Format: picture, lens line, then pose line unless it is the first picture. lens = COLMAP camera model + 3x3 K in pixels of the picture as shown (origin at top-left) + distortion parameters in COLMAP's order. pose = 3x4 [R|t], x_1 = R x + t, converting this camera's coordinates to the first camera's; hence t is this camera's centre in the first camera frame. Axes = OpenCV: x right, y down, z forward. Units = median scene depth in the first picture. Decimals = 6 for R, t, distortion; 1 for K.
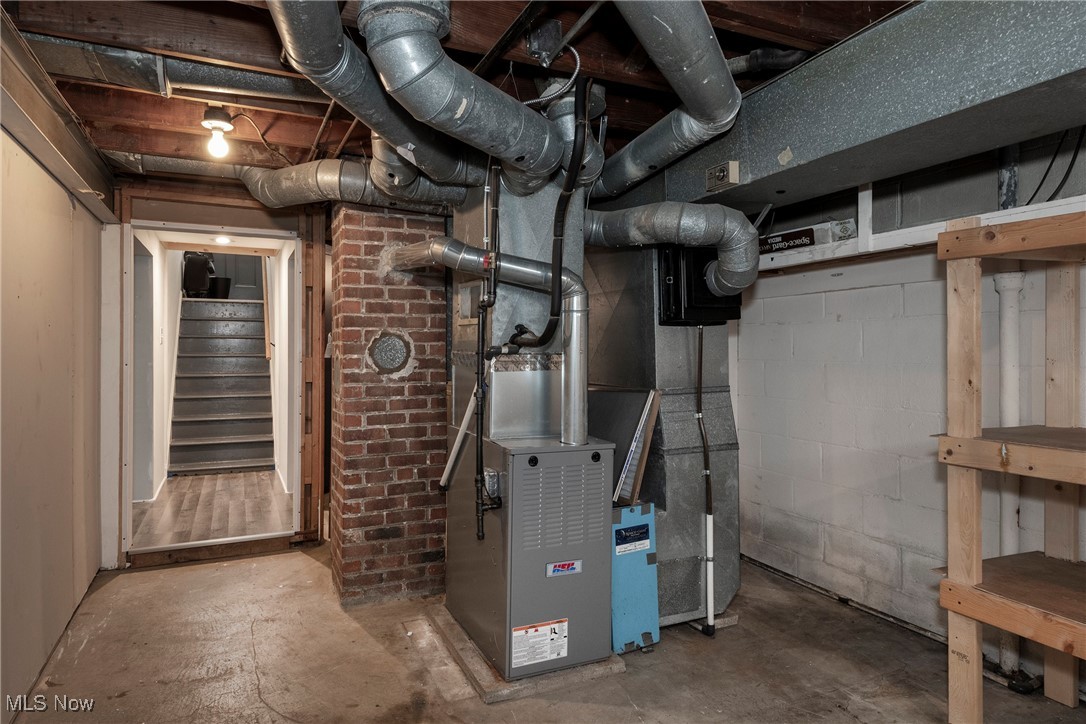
lens RADIAL K [[645.9, 0, 542.7], [0, 645.9, 344.8], [0, 0, 1]] dist [0.019309, -0.004166]
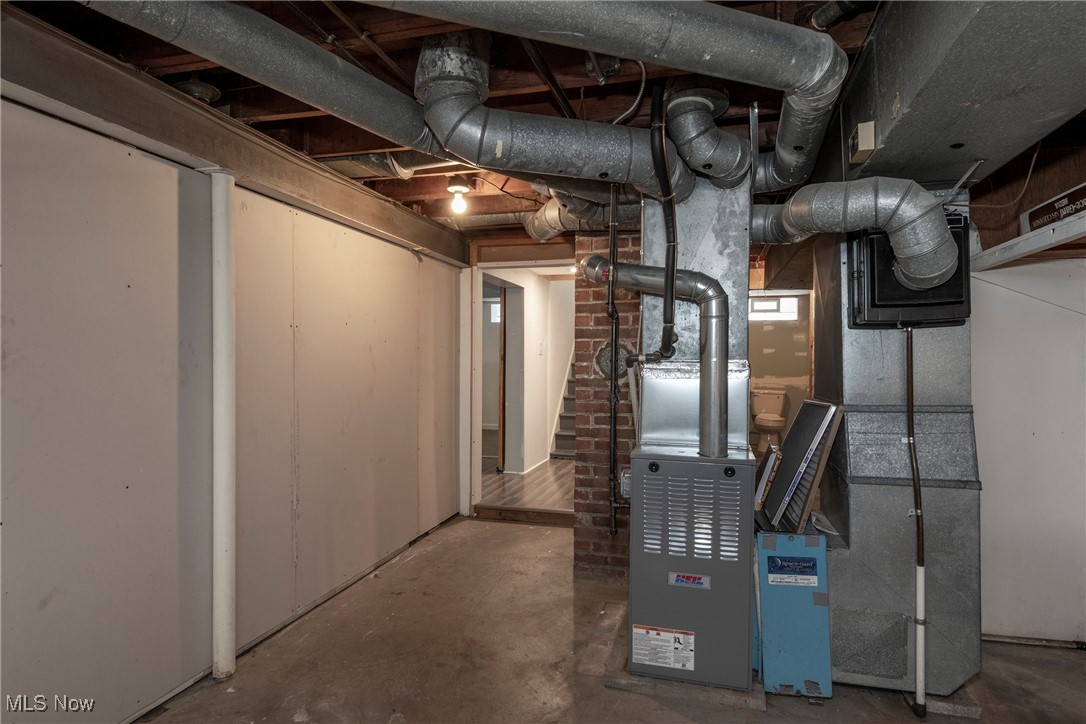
lens RADIAL K [[618.1, 0, 543.0], [0, 618.1, 362.0], [0, 0, 1]] dist [0.014031, -0.001872]
pose [[0.764863, 0.004394, -0.644178, 0.394819], [0.001568, 0.999961, 0.008683, 0.005154], [0.644191, -0.007651, 0.764826, 0.120422]]
